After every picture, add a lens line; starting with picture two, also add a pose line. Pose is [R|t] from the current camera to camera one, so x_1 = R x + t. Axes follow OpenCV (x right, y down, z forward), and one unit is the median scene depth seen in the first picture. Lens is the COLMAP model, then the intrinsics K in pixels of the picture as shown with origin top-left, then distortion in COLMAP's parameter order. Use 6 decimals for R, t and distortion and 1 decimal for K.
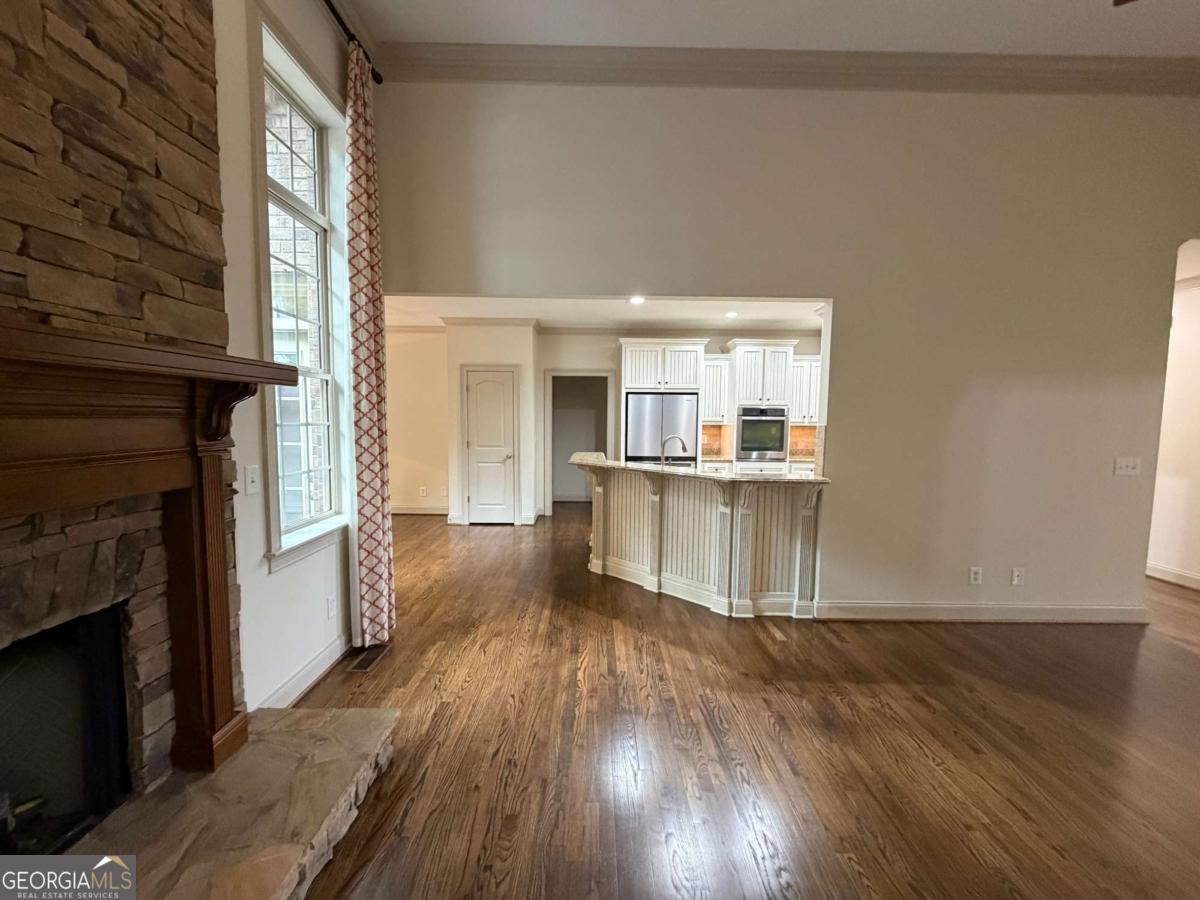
lens RADIAL K [[478.1, 0, 598.7], [0, 478.1, 451.8], [0, 0, 1]] dist [0.001019, 0.000316]
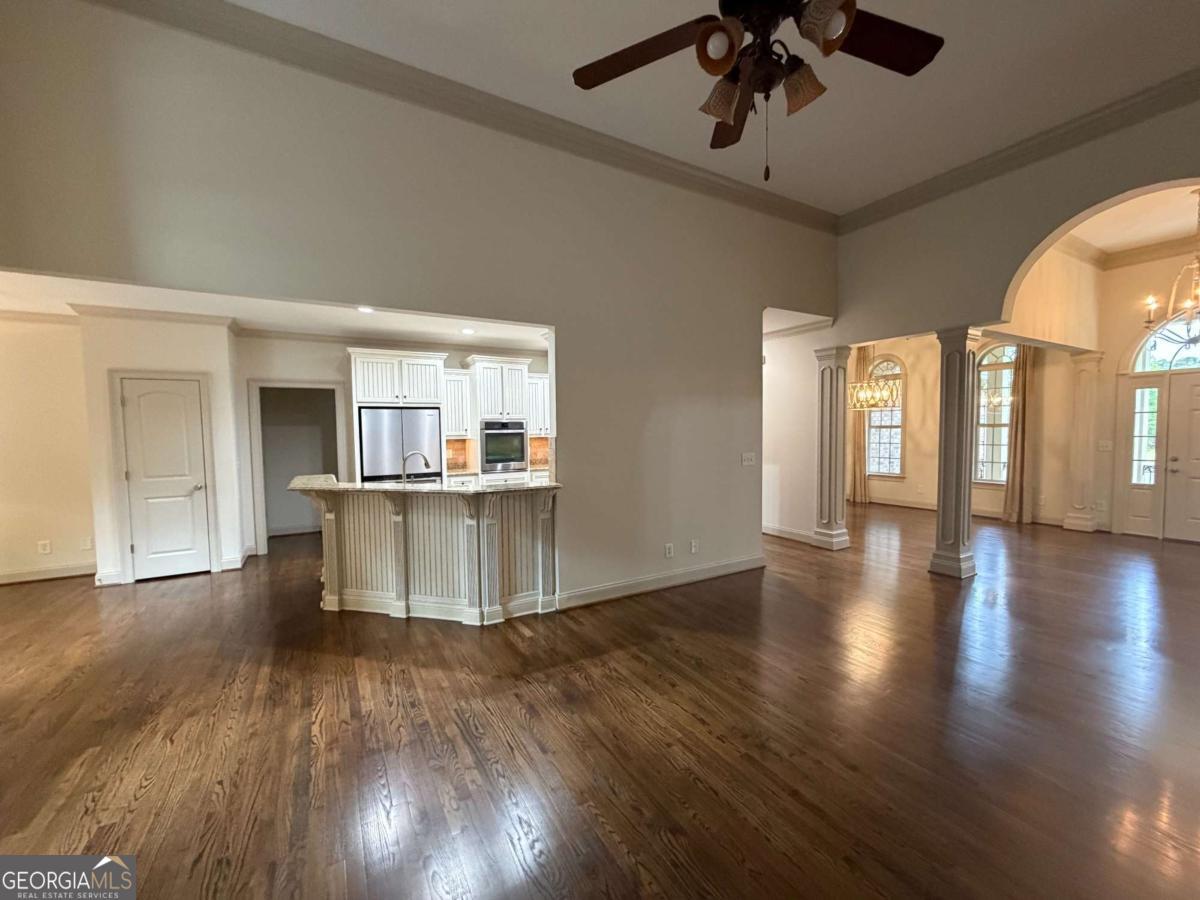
lens RADIAL K [[478.1, 0, 595.5], [0, 478.1, 451.6], [0, 0, 1]] dist [0.001019, 0.000316]
pose [[0.871371, -0.045499, 0.488511, 0.003094], [0.059204, 0.998166, -0.012636, -0.000646], [-0.487040, 0.039932, 0.872466, -0.034270]]
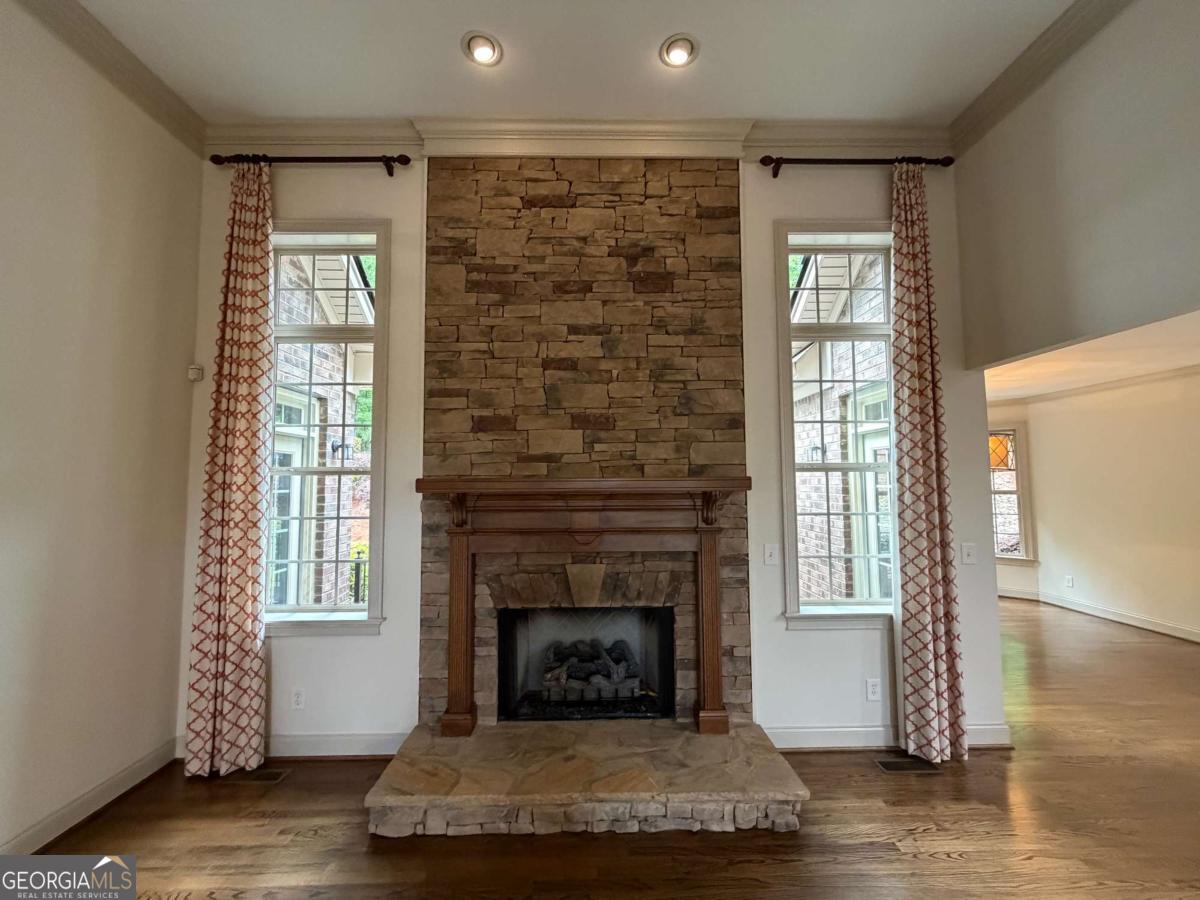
lens RADIAL K [[478.1, 0, 599.6], [0, 478.1, 455.8], [0, 0, 1]] dist [0.001019, 0.000316]
pose [[0.005460, -0.077377, -0.996987, 0.499219], [-0.066326, 0.994778, -0.077568, -0.062713], [0.997783, 0.066550, 0.000299, 0.353851]]
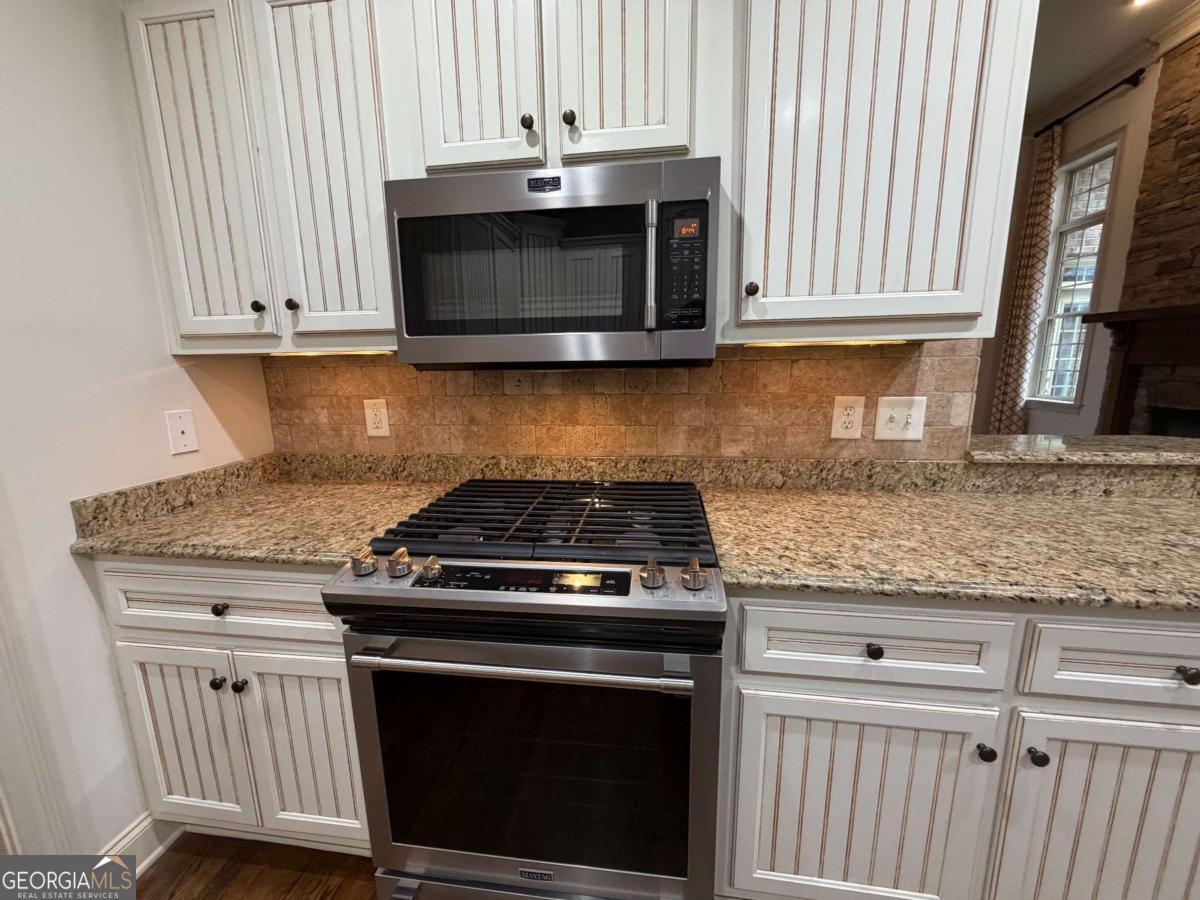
lens RADIAL K [[478.1, 0, 597.3], [0, 478.1, 450.8], [0, 0, 1]] dist [0.001019, 0.000316]
pose [[-0.988610, -0.021064, 0.149019, 0.868526], [0.018790, 0.965135, 0.261077, -0.077203], [-0.149323, 0.260904, -0.953746, 1.804613]]
